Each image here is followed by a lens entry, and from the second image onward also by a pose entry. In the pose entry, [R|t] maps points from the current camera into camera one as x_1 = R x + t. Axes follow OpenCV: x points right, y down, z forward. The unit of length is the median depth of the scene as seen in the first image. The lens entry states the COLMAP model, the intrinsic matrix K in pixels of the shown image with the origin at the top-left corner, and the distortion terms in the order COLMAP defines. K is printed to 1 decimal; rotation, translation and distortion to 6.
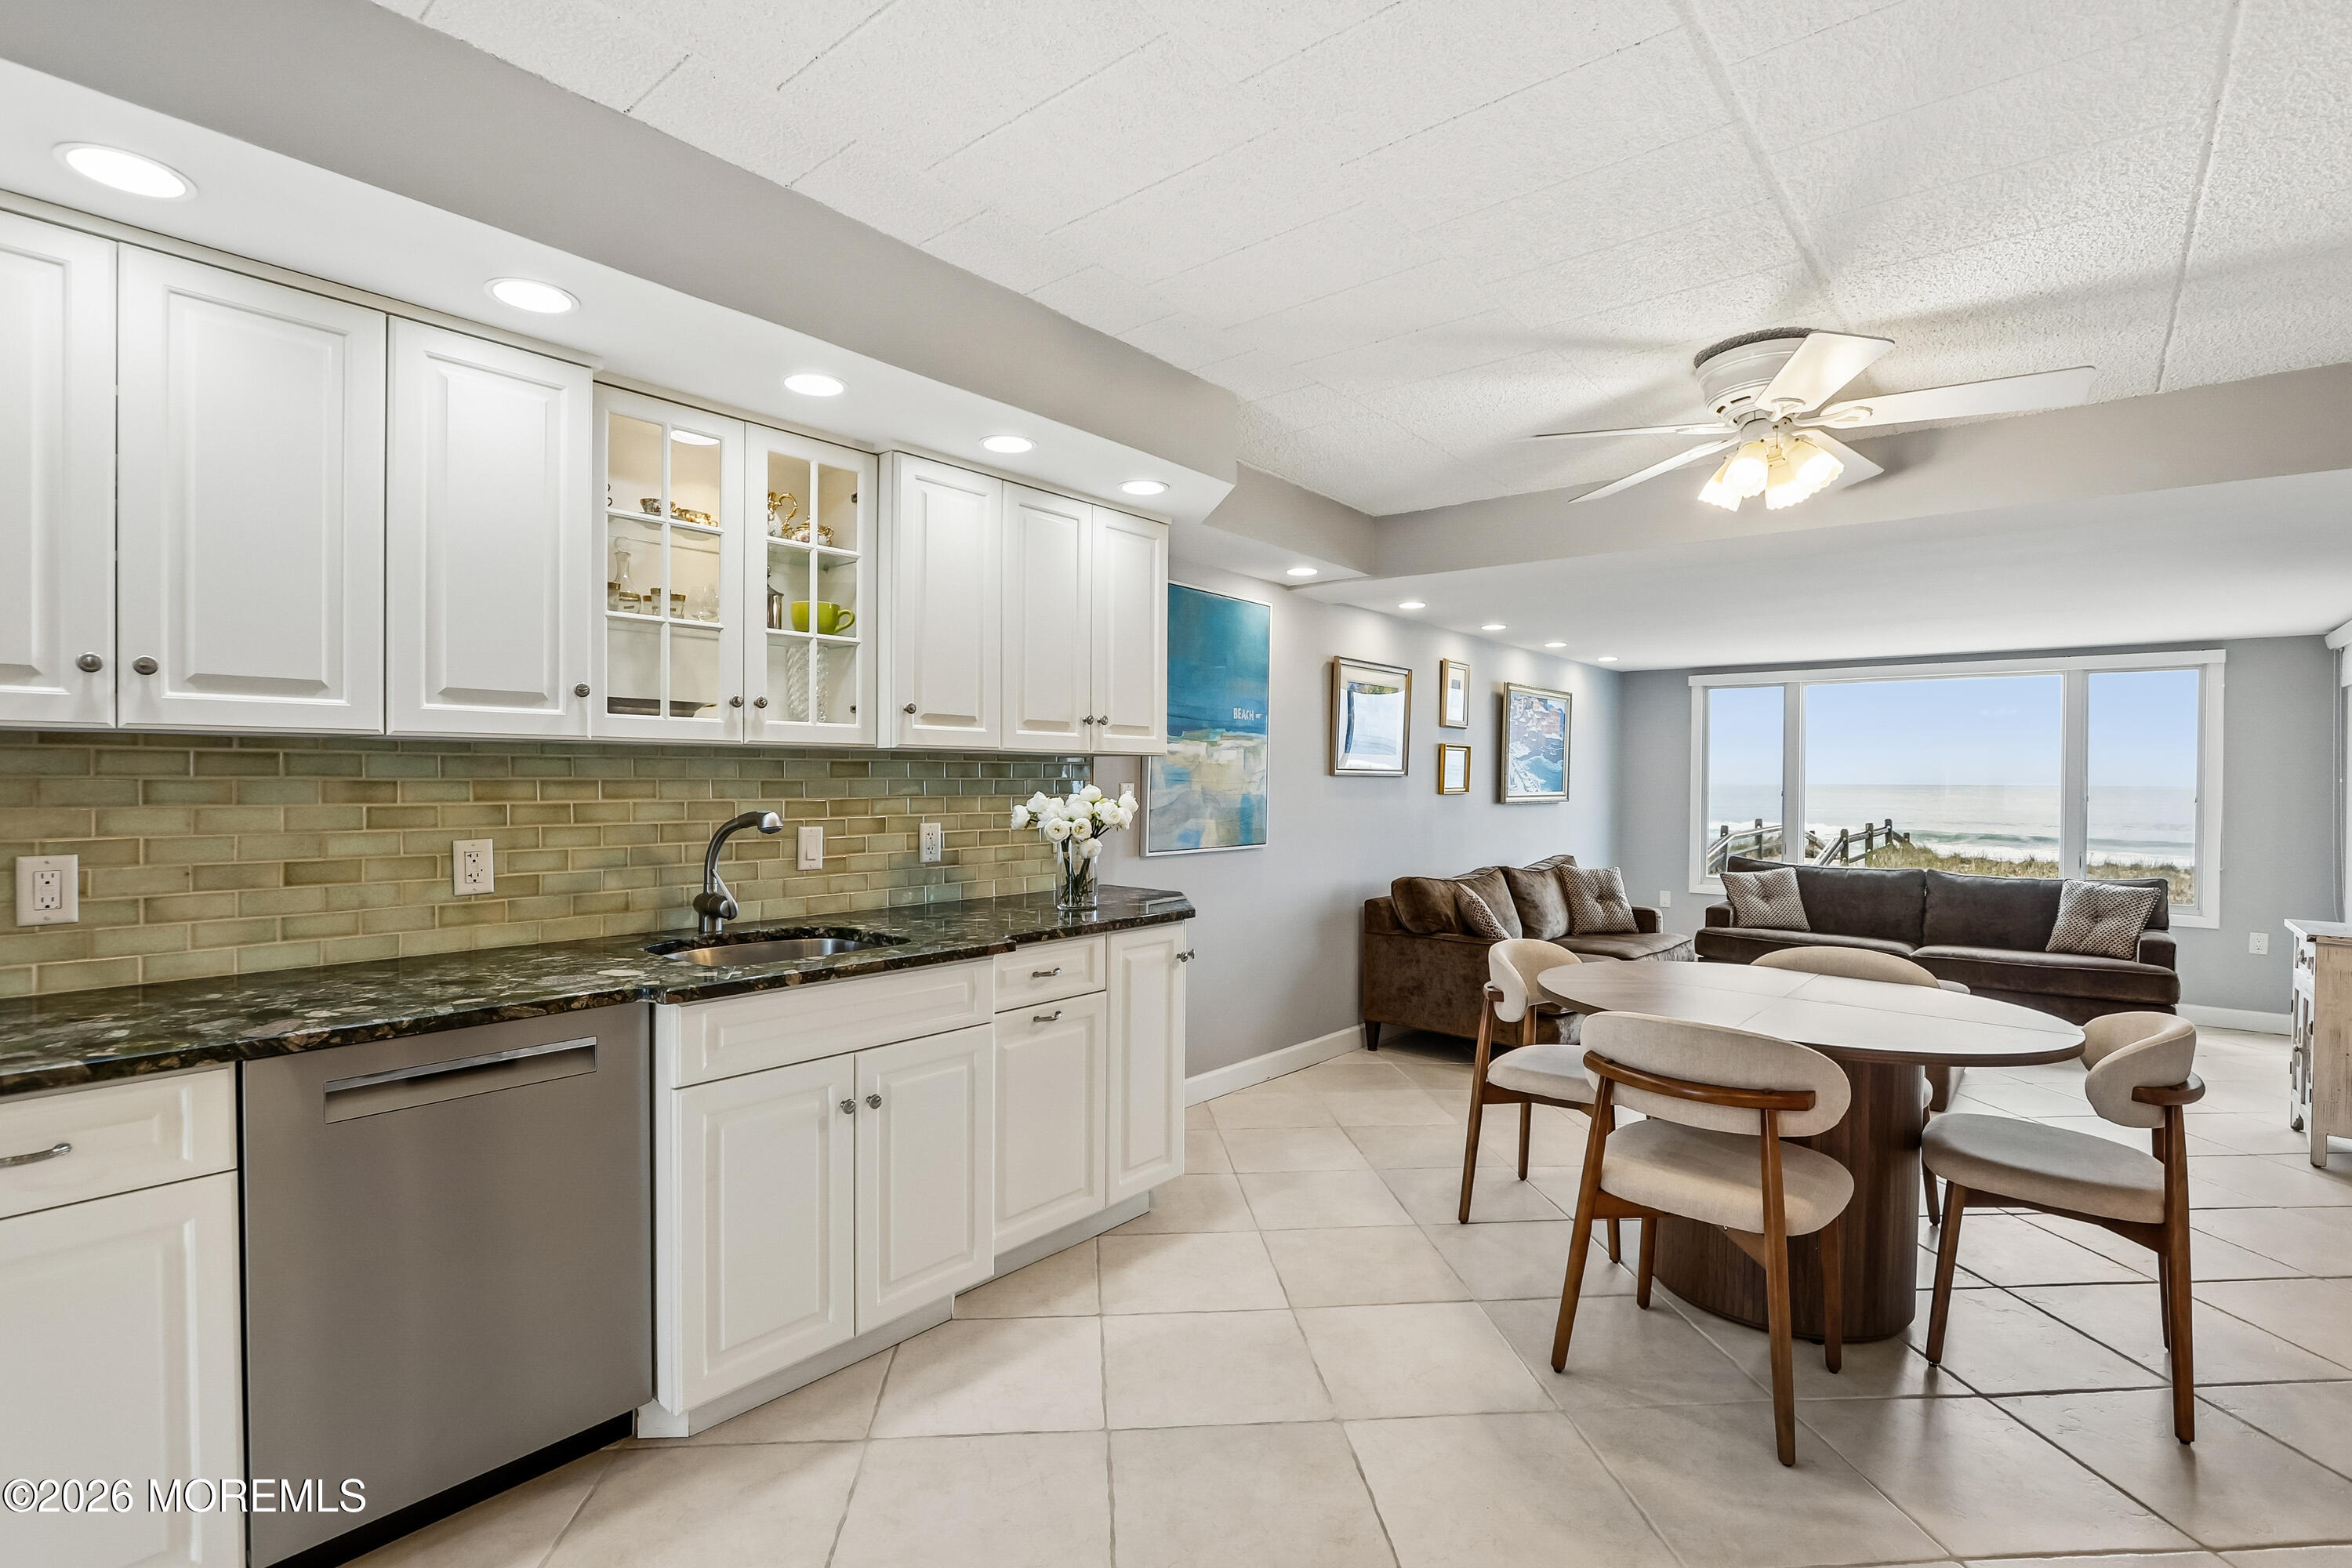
lens RADIAL K [[1084.6, 0, 1174.7], [0, 1084.6, 787.5], [0, 0, 1]] dist [-0.016562, 0.000006]
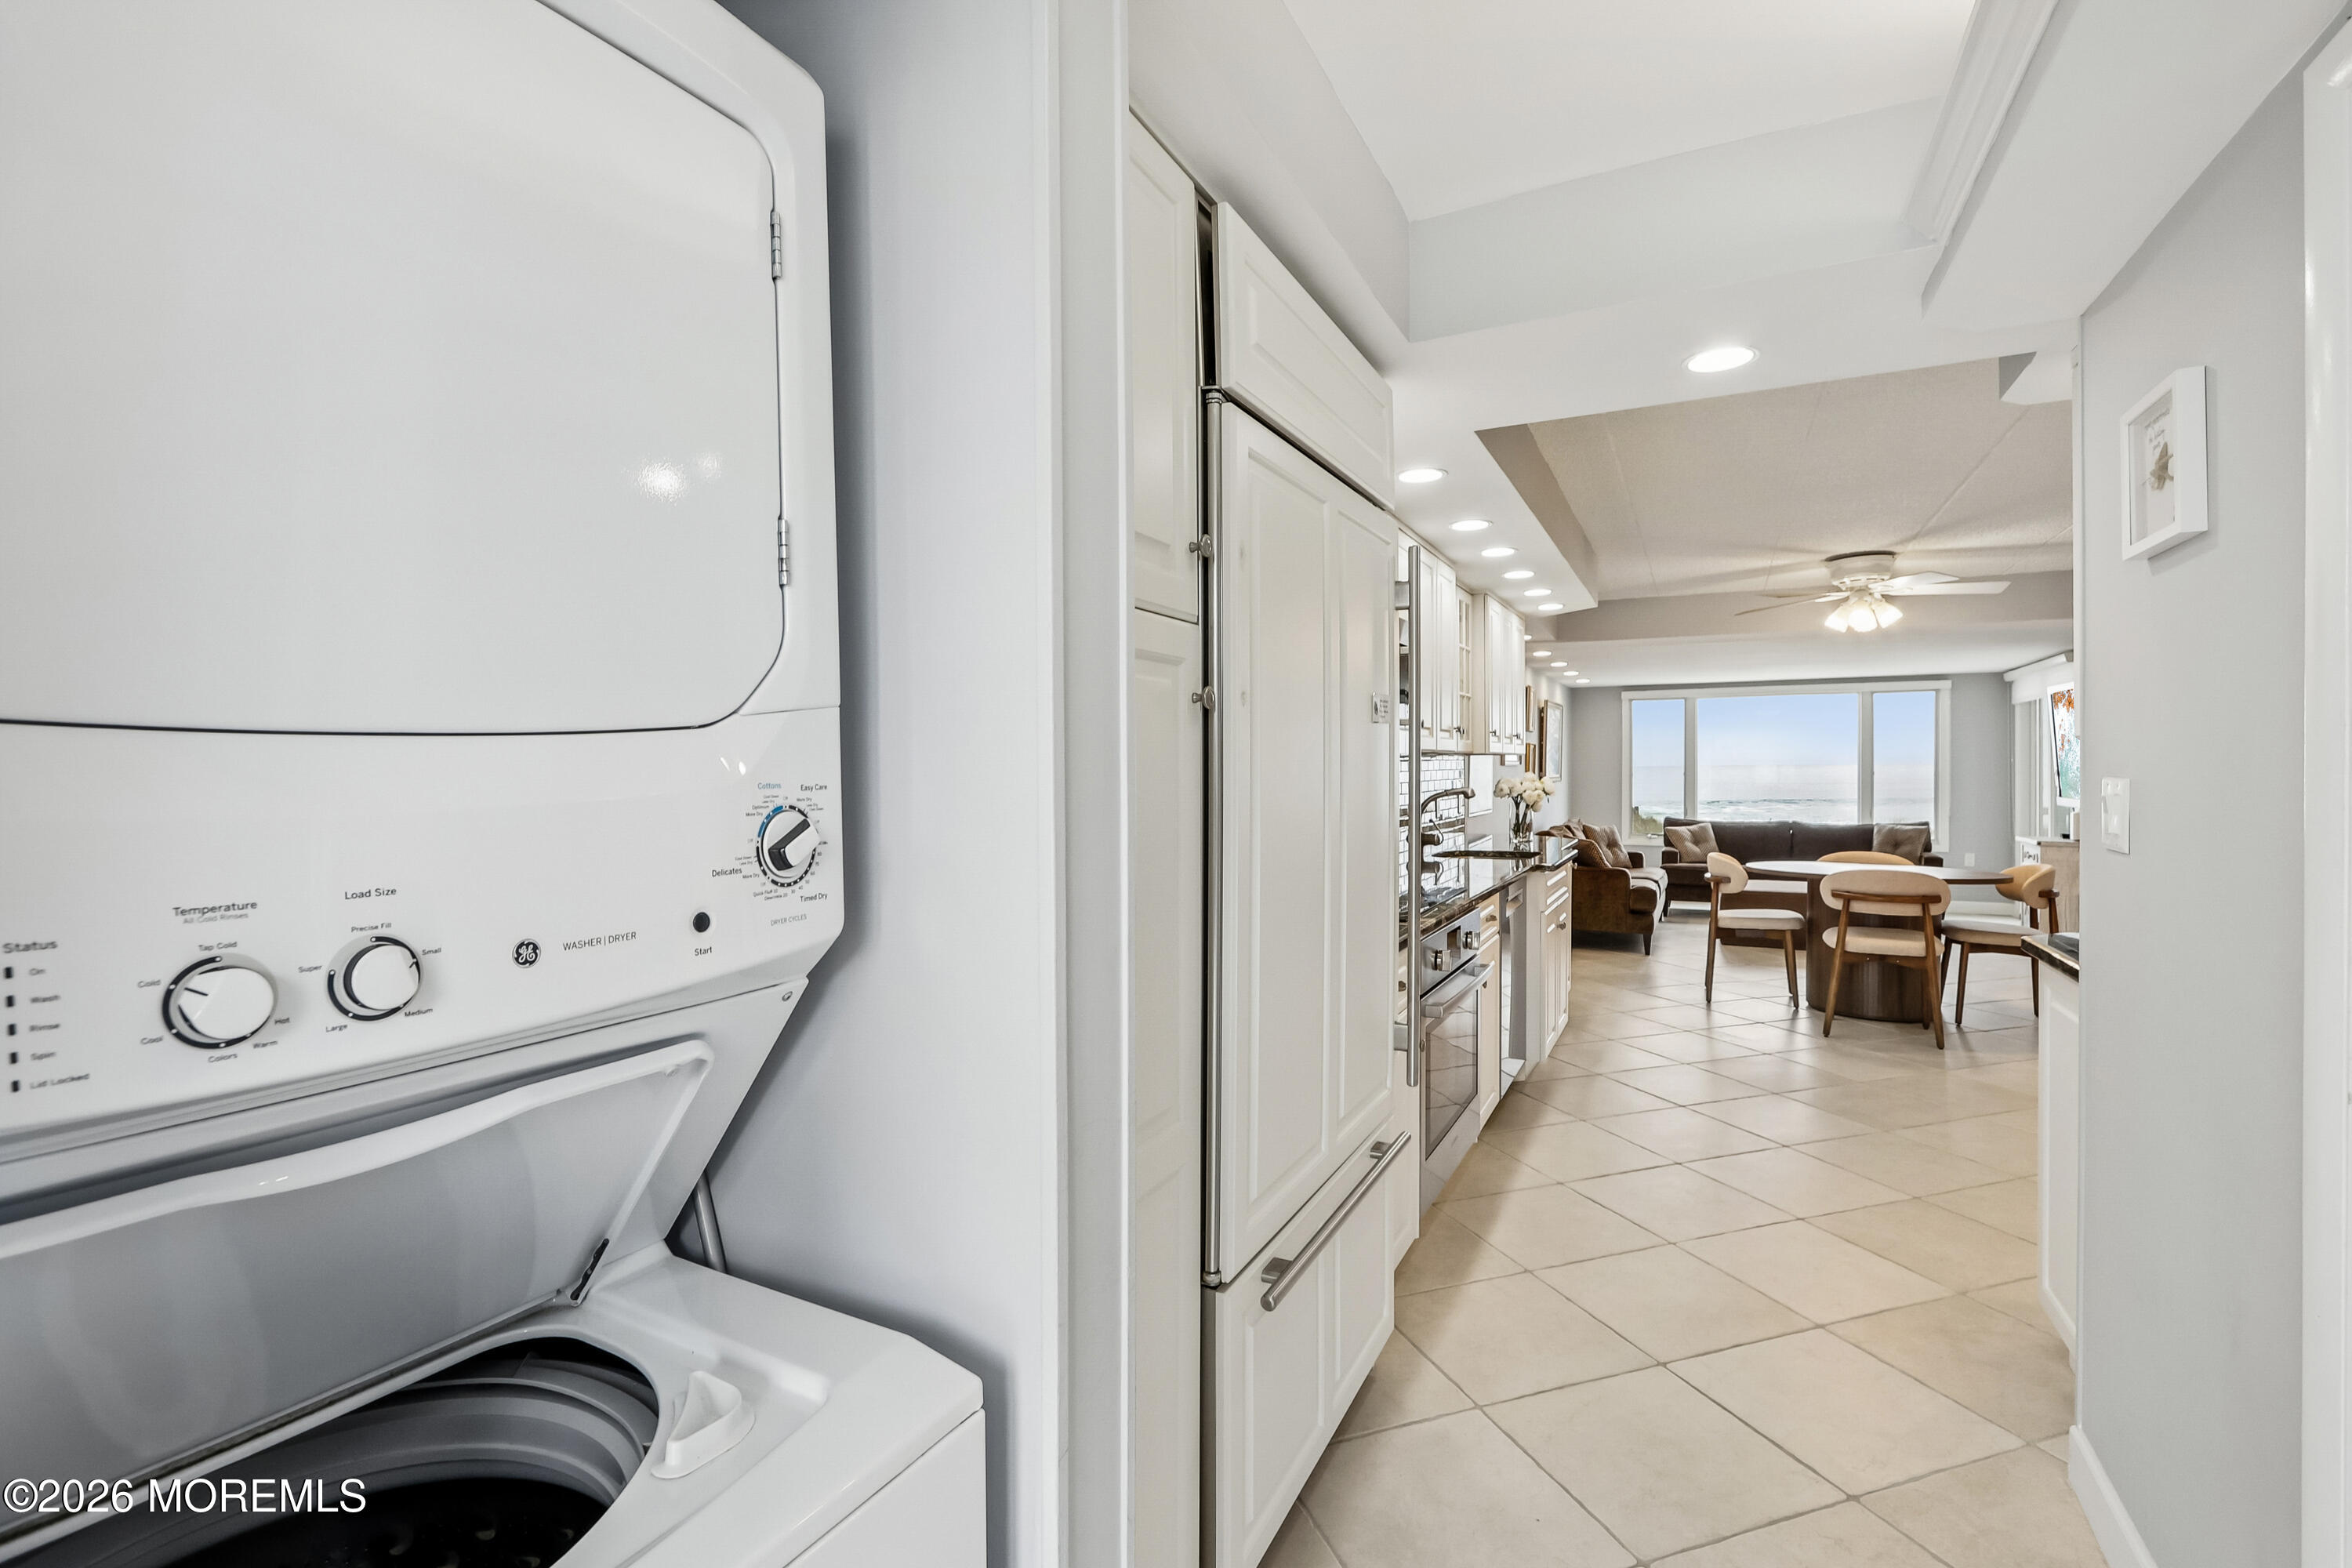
lens RADIAL K [[1099.7, 0, 1176.0], [0, 1099.7, 784.0], [0, 0, 1]] dist [-0.018048, 0.000414]
pose [[0.969467, -0.017449, 0.244602, -1.301614], [0.016082, 0.999842, 0.007587, -0.006802], [-0.244695, -0.003421, 0.969594, -0.734309]]
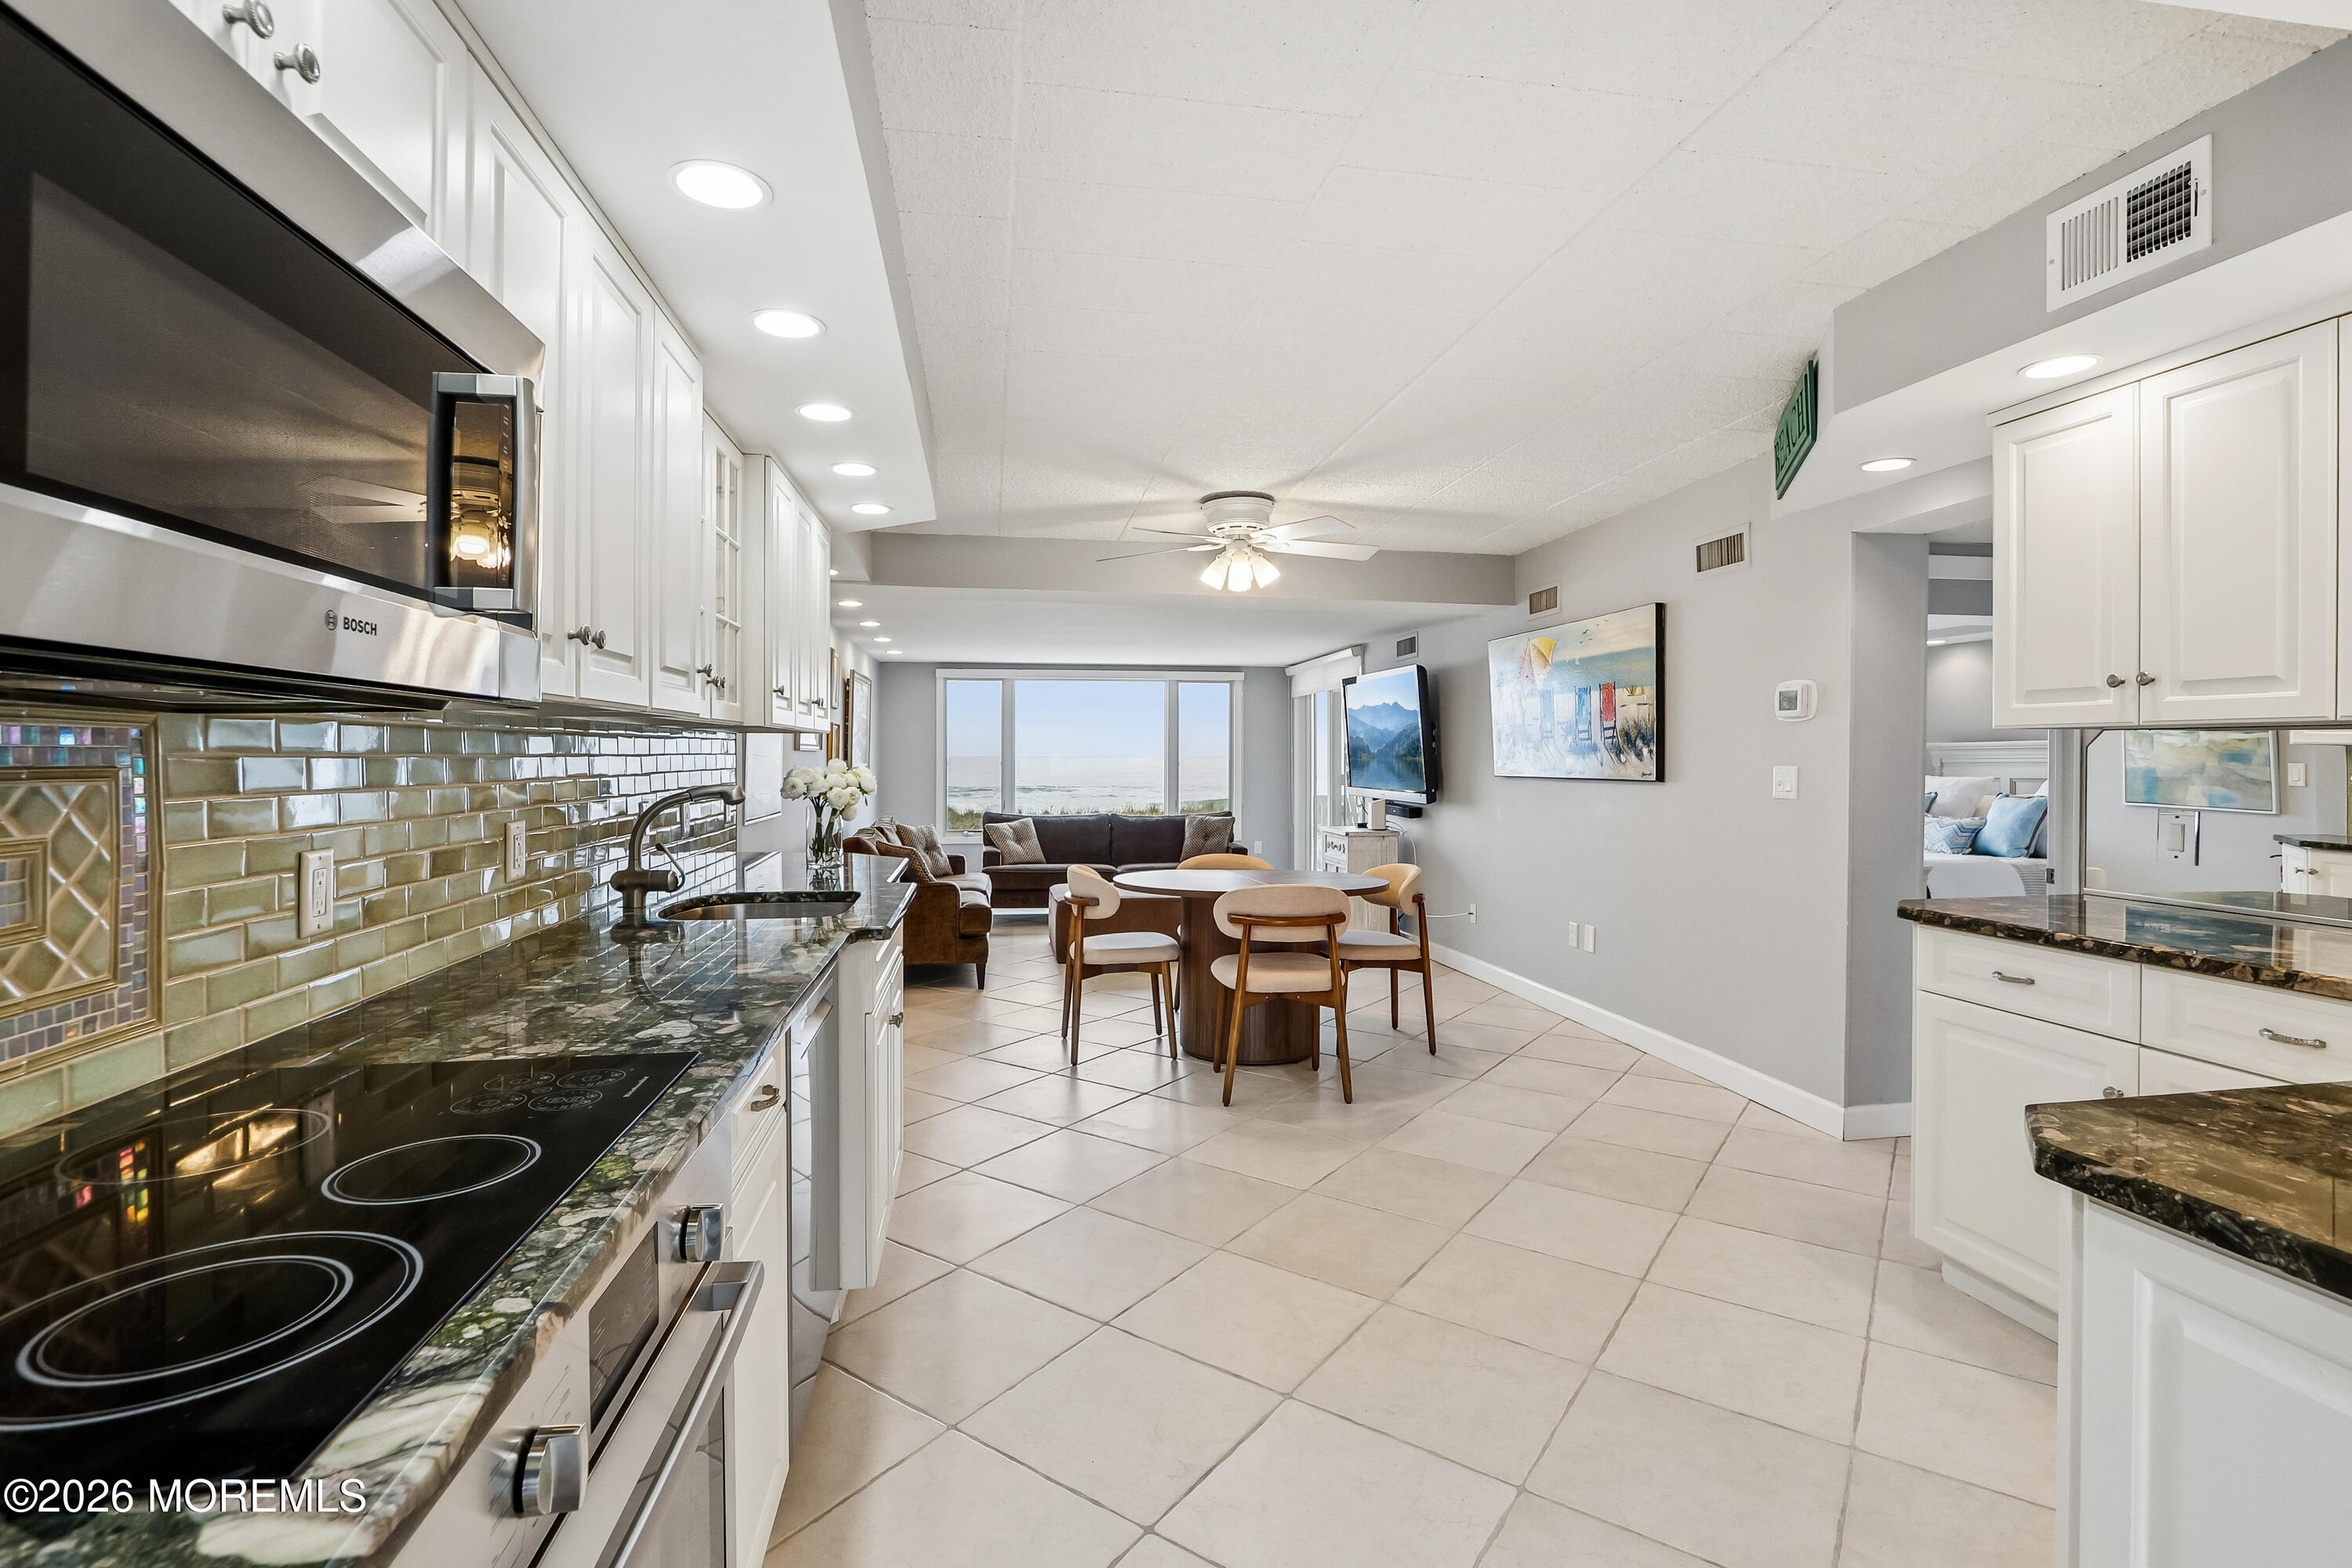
lens RADIAL K [[1090.8, 0, 1170.7], [0, 1090.8, 760.9], [0, 0, 1]] dist [-0.019704, 0.000238]
pose [[0.648169, -0.010521, 0.761424, -0.877268], [0.010868, 0.999931, 0.004565, -0.001459], [-0.761419, 0.005317, 0.648238, -0.028462]]
